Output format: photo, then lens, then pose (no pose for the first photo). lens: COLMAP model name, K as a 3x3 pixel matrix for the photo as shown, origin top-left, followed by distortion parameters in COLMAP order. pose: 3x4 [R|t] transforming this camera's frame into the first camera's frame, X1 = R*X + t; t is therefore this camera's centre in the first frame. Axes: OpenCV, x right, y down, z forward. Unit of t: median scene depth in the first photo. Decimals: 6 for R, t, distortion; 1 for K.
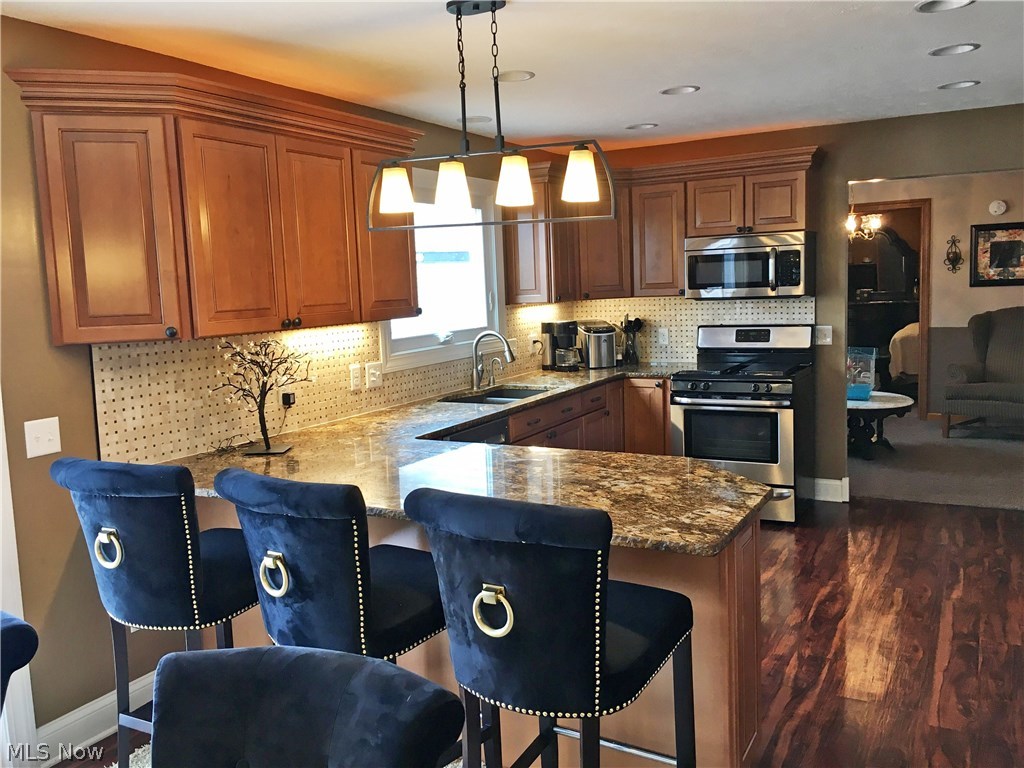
lens RADIAL K [[877.3, 0, 505.8], [0, 877.3, 378.5], [0, 0, 1]] dist [0.036028, -0.016955]
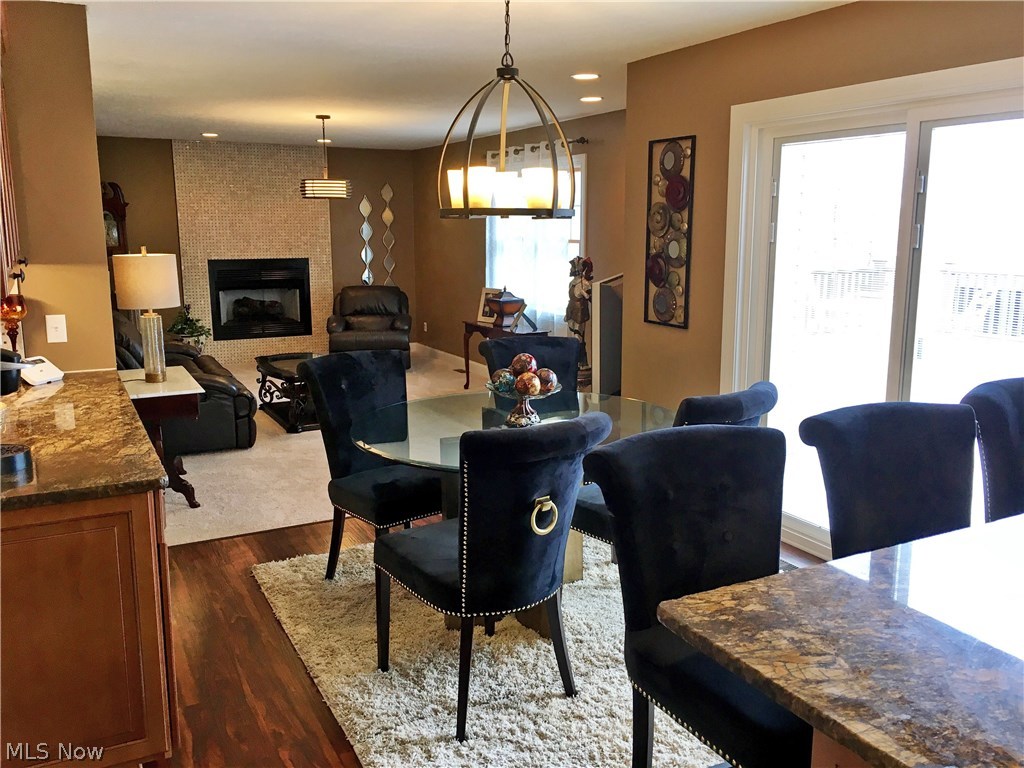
lens RADIAL K [[877.3, 0, 505.7], [0, 877.3, 386.1], [0, 0, 1]] dist [0.036028, -0.016955]
pose [[-0.562490, 0.188864, -0.804944, 0.553284], [-0.072829, 0.958459, 0.275776, -0.111202], [0.823590, 0.213745, -0.525369, 0.803317]]
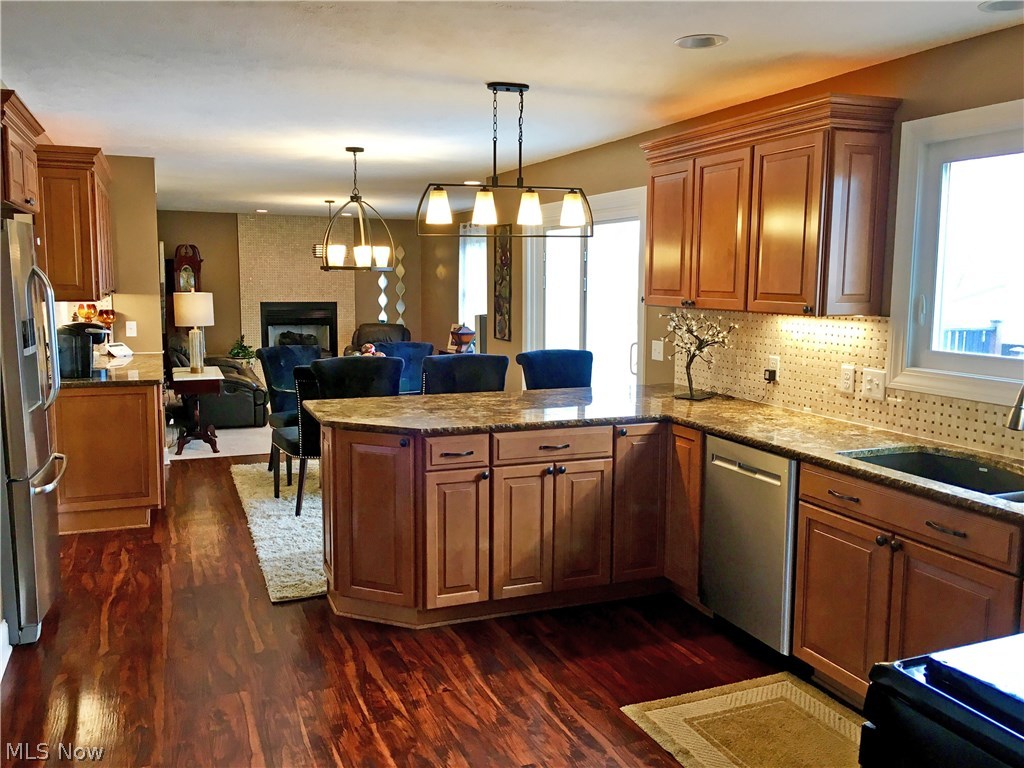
lens RADIAL K [[877.3, 0, 513.1], [0, 877.3, 382.3], [0, 0, 1]] dist [0.036028, -0.016955]
pose [[-0.639319, 0.123371, -0.758980, 0.968785], [-0.072272, 0.973035, 0.219043, -0.225933], [0.765538, 0.194891, -0.613163, 1.704855]]
